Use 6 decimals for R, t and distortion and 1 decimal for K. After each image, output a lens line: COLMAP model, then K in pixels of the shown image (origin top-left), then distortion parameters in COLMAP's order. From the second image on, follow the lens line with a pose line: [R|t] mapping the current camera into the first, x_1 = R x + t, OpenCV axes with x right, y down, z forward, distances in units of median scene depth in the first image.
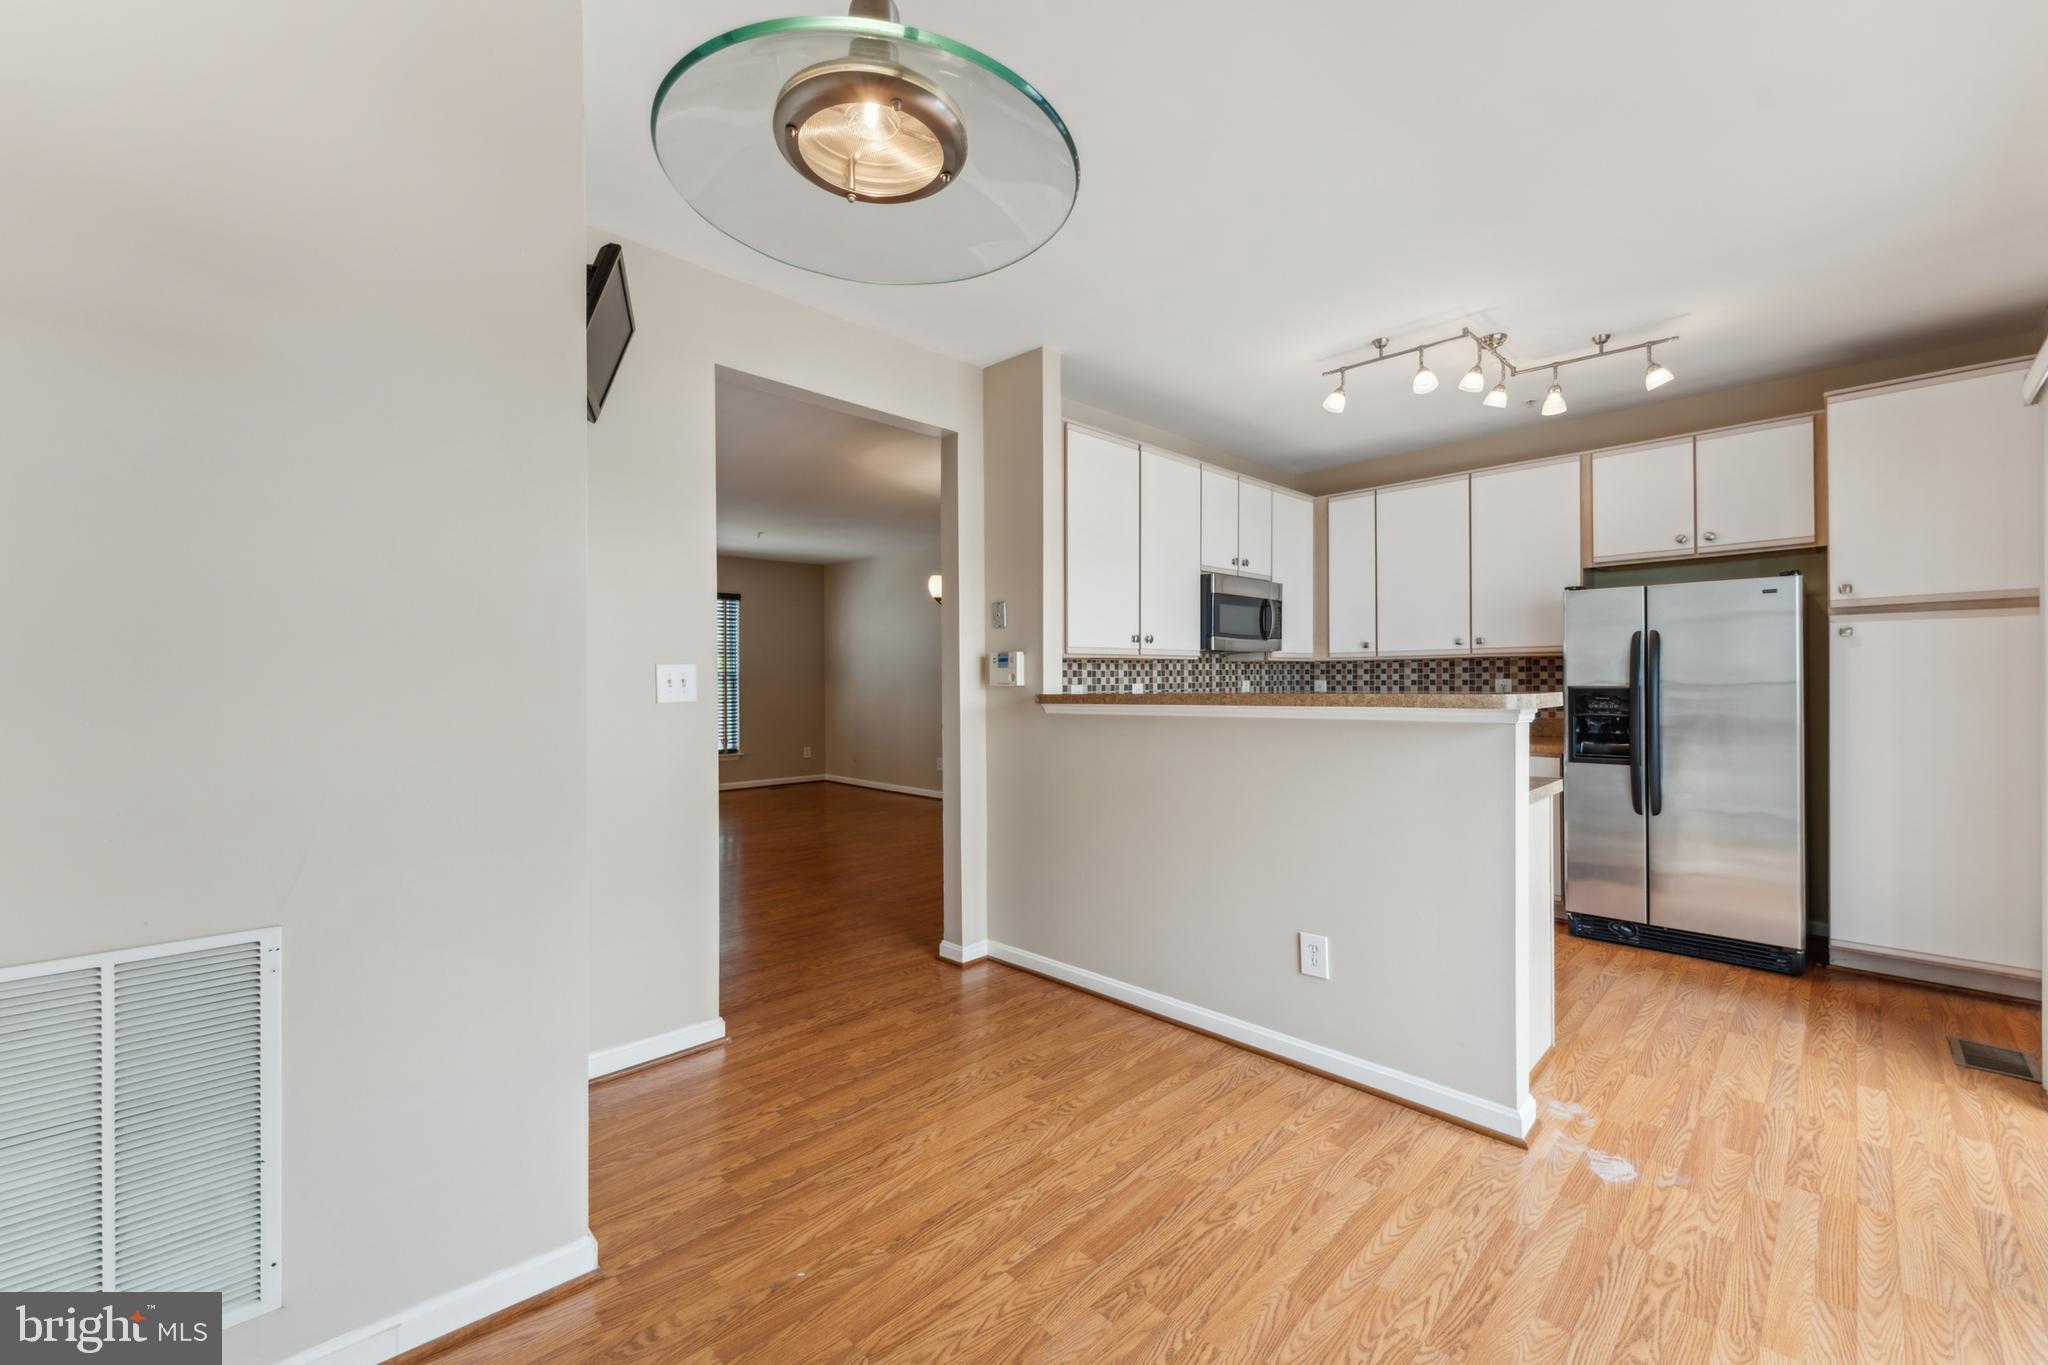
lens RADIAL K [[834.3, 0, 995.6], [0, 834.3, 685.0], [0, 0, 1]] dist [0.000465, 0.001240]
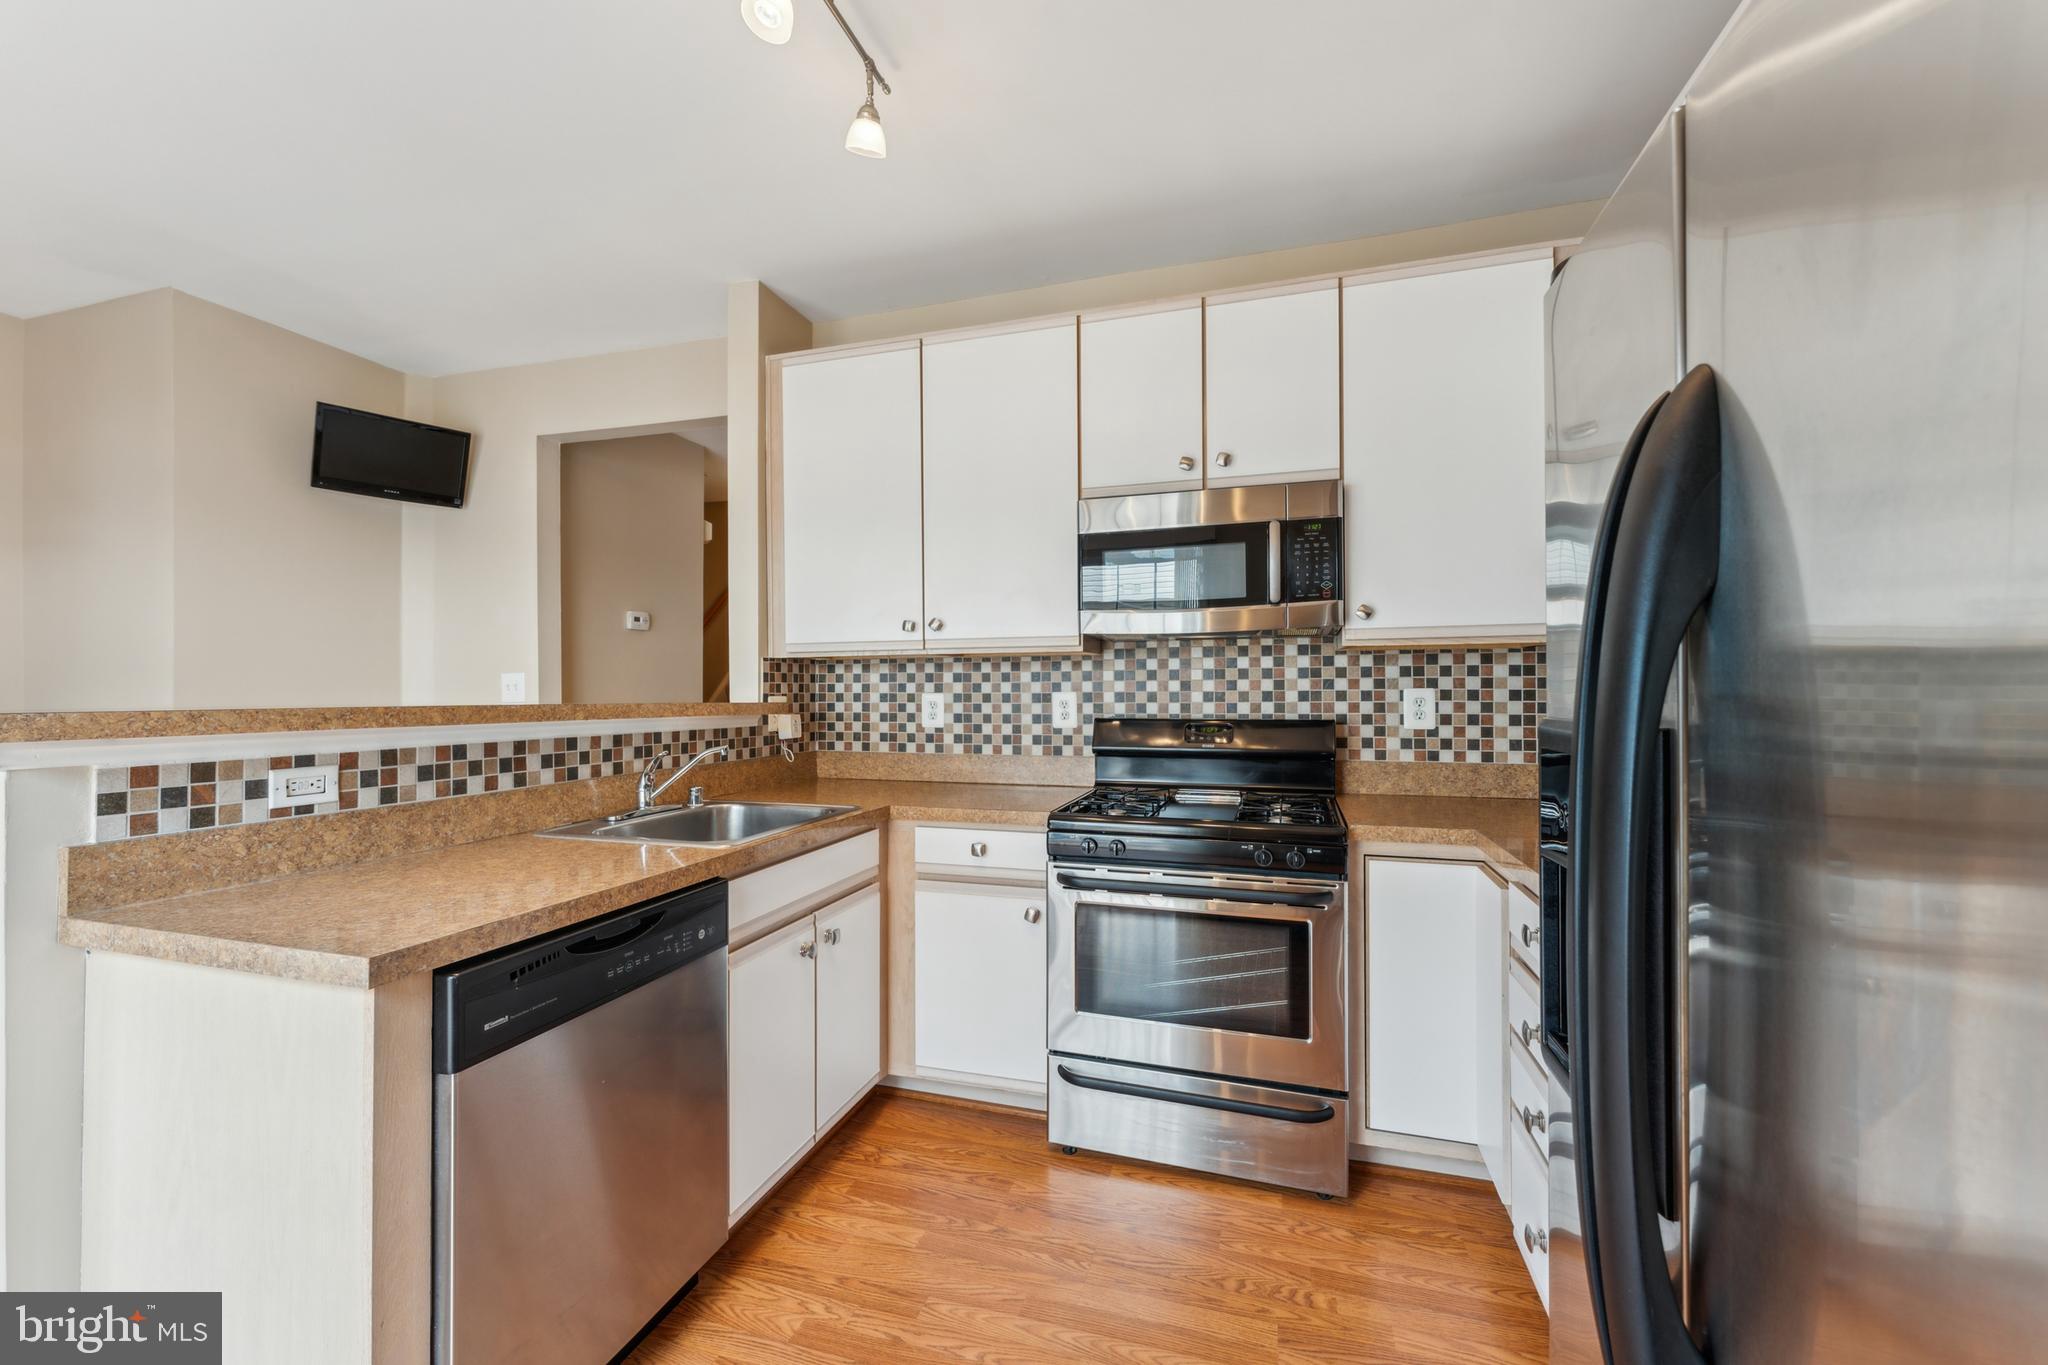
lens RADIAL K [[834.3, 0, 1026.0], [0, 834.3, 682.0], [0, 0, 1]] dist [0.000465, 0.001240]
pose [[0.488865, -0.000247, -0.872359, 0.744543], [-0.005932, 0.999976, -0.003607, -0.007384], [0.872339, 0.006938, 0.488852, 0.694912]]
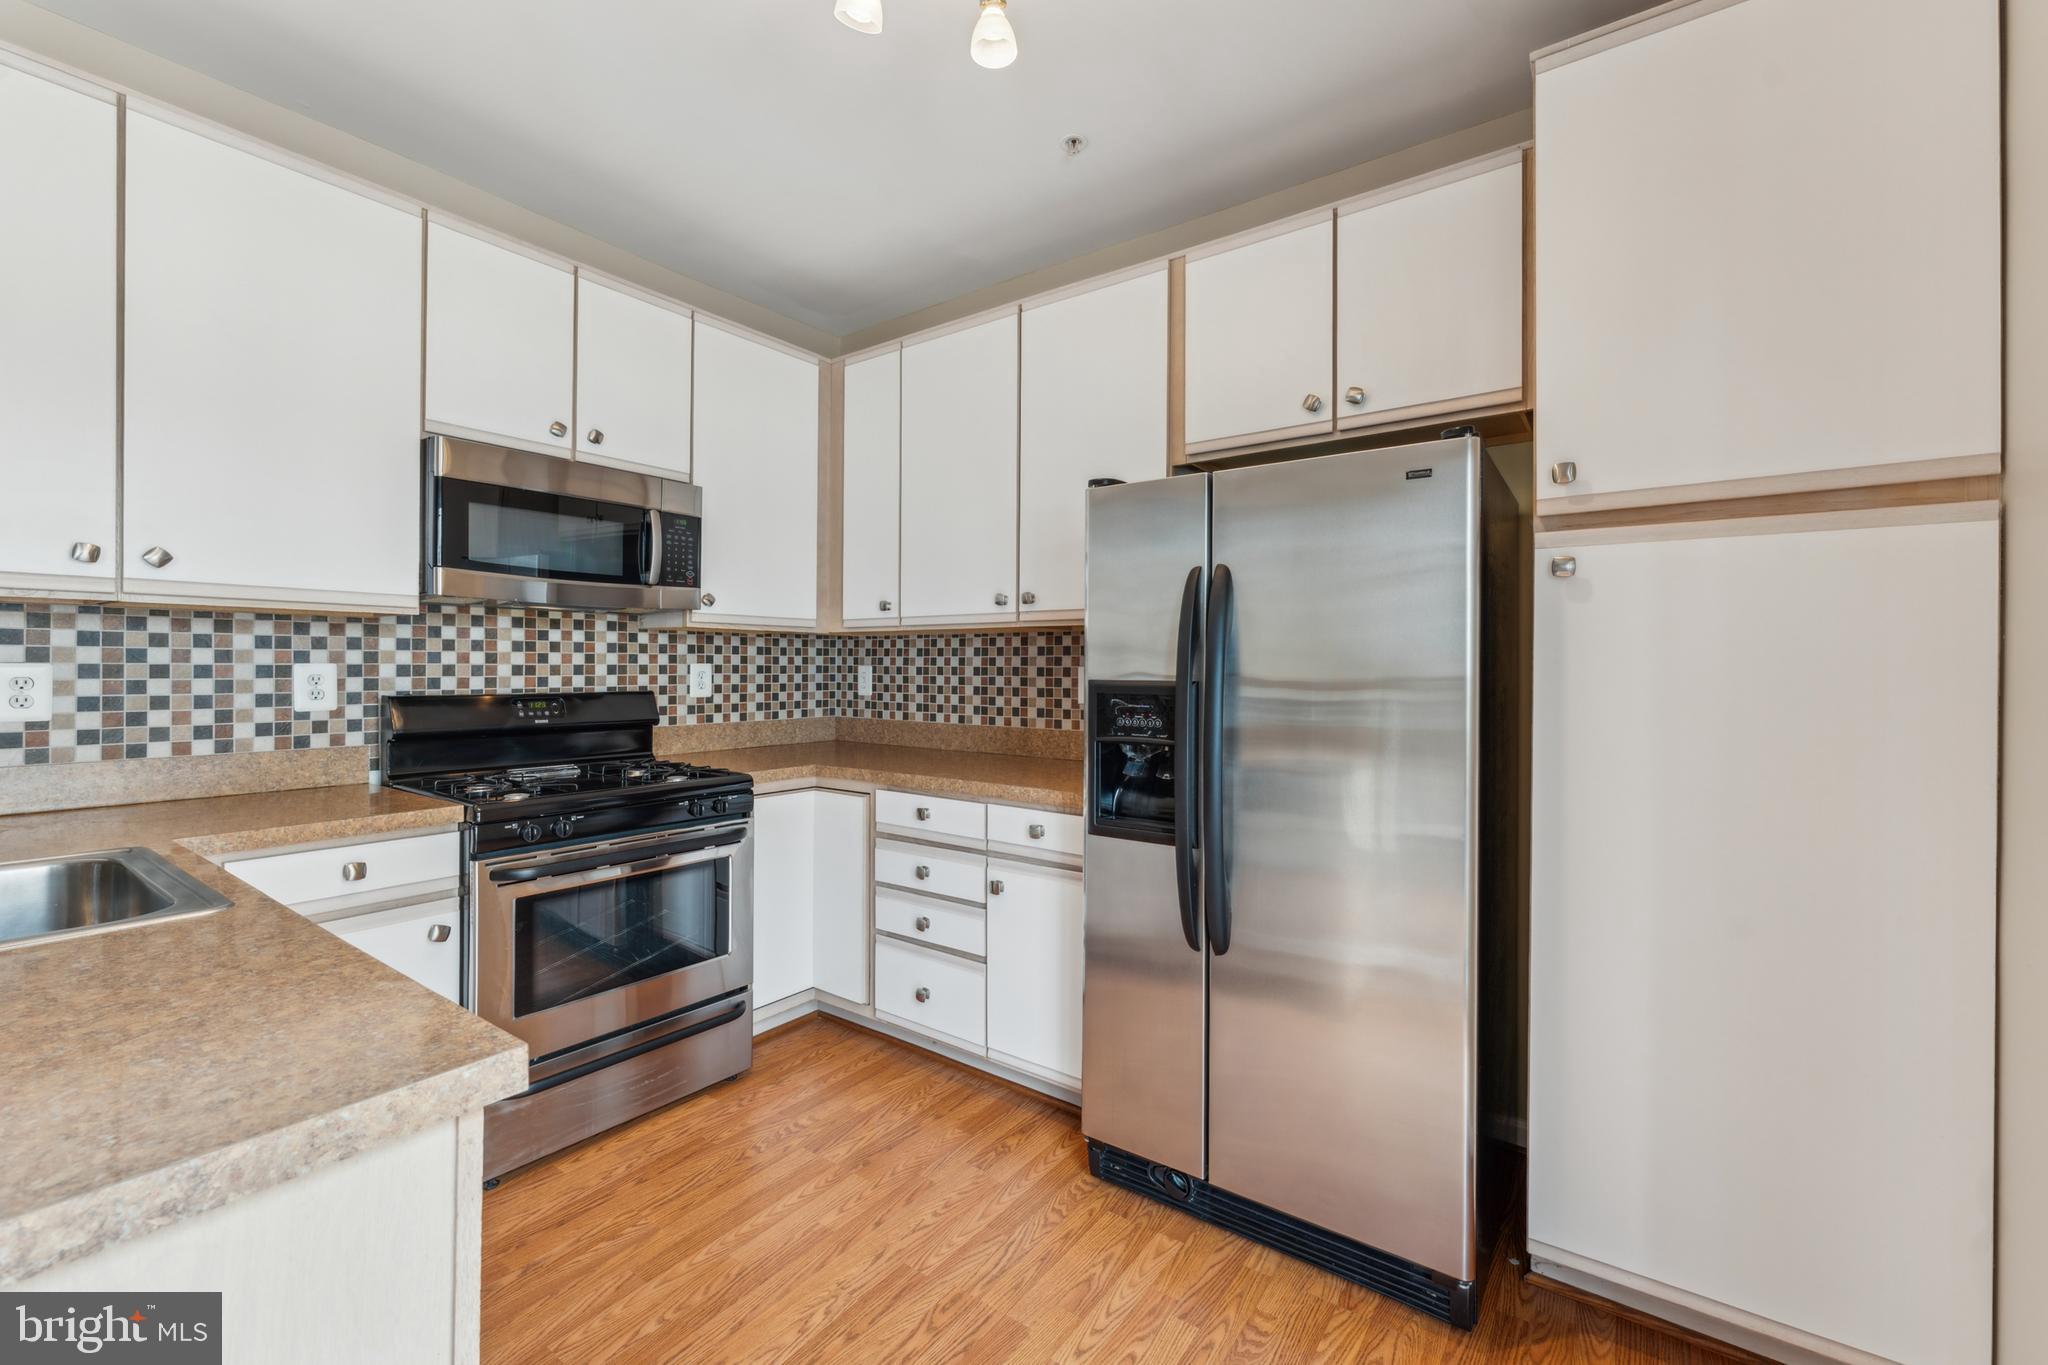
lens RADIAL K [[834.3, 0, 1015.2], [0, 834.3, 671.9], [0, 0, 1]] dist [0.000465, 0.001240]
pose [[0.985573, 0.013419, 0.168716, 0.511616], [-0.013229, 0.999910, -0.002253, -0.001418], [-0.168731, -0.000012, 0.985662, 0.476215]]
